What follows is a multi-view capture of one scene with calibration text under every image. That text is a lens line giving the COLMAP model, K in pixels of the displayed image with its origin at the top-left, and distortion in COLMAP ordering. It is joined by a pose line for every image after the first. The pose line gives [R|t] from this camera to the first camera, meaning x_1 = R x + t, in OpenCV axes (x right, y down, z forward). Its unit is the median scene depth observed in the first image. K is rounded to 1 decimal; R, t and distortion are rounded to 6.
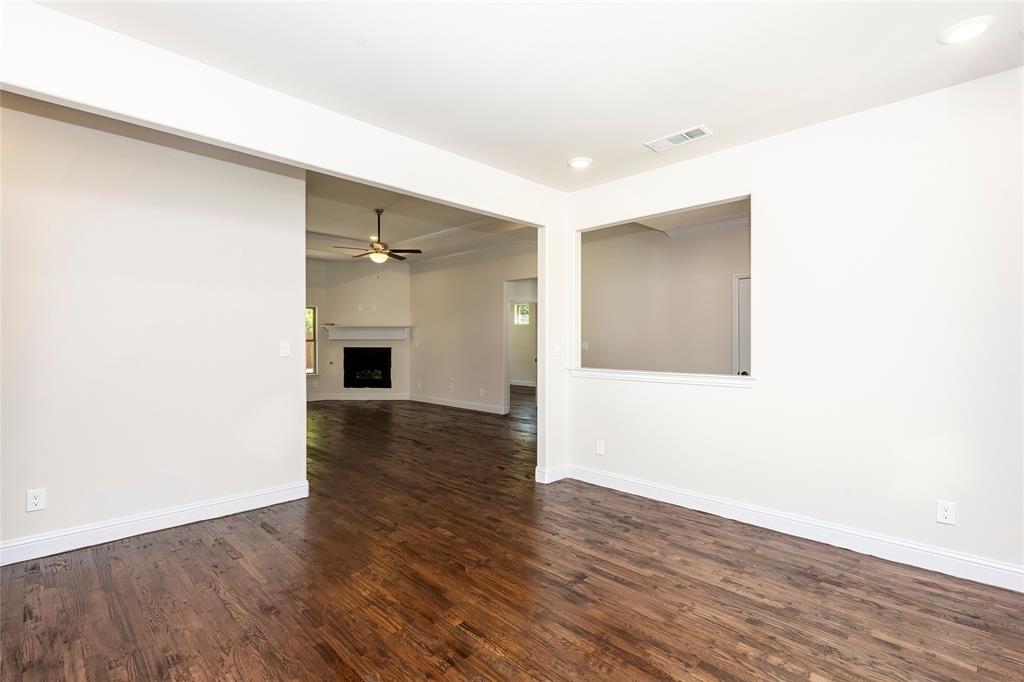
lens RADIAL K [[471.9, 0, 506.4], [0, 471.9, 341.1], [0, 0, 1]] dist [0.007374, -0.001582]
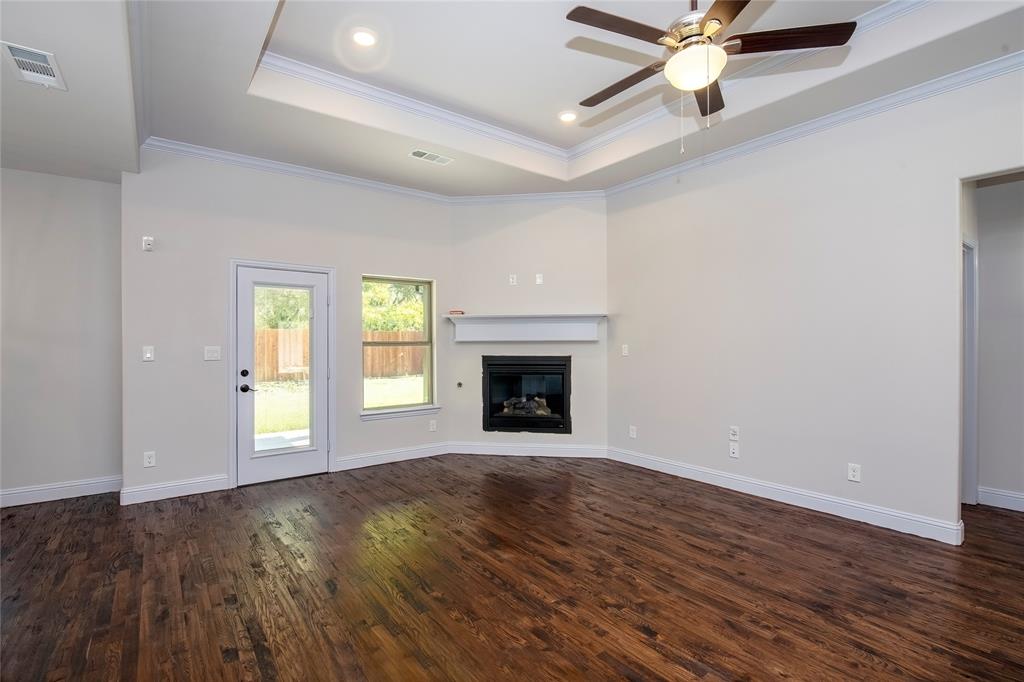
lens RADIAL K [[471.9, 0, 495.7], [0, 471.9, 349.9], [0, 0, 1]] dist [0.007374, -0.001582]
pose [[0.984979, 0.002547, -0.172658, -0.243913], [0.001707, 0.999699, 0.024484, -0.006820], [0.172668, -0.024411, 0.984678, 0.489400]]
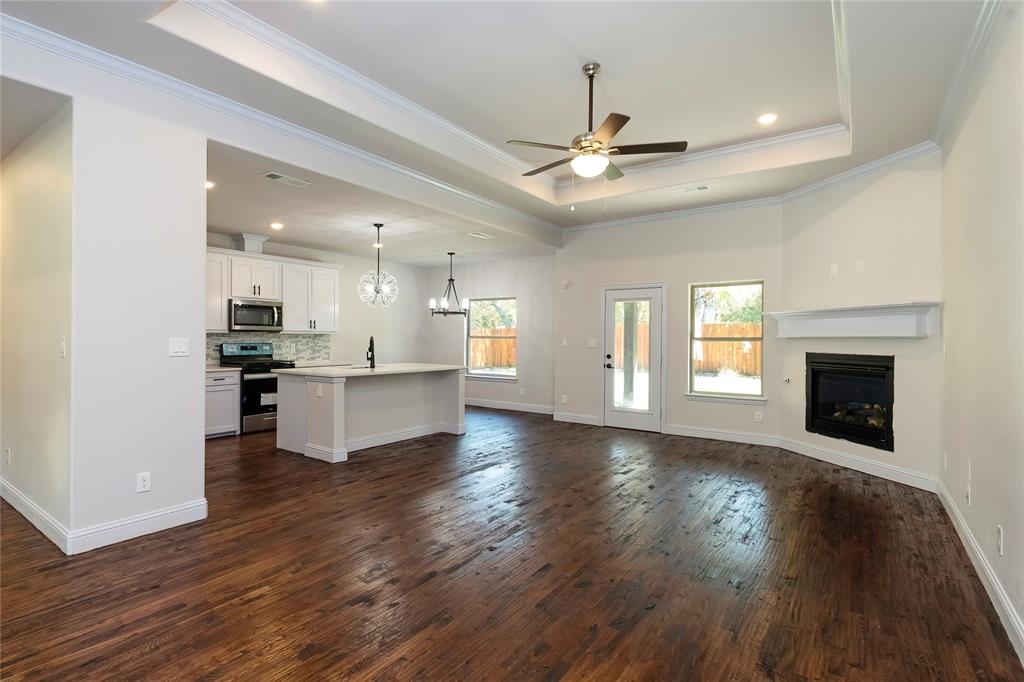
lens RADIAL K [[500.1, 0, 481.3], [0, 500.1, 341.3], [0, 0, 1]] dist [0.011021, -0.001358]
pose [[0.119390, 0.005293, -0.992833, 0.163323], [-0.002808, 0.999984, 0.004993, -0.000865], [0.992843, 0.002192, 0.119403, 0.600836]]
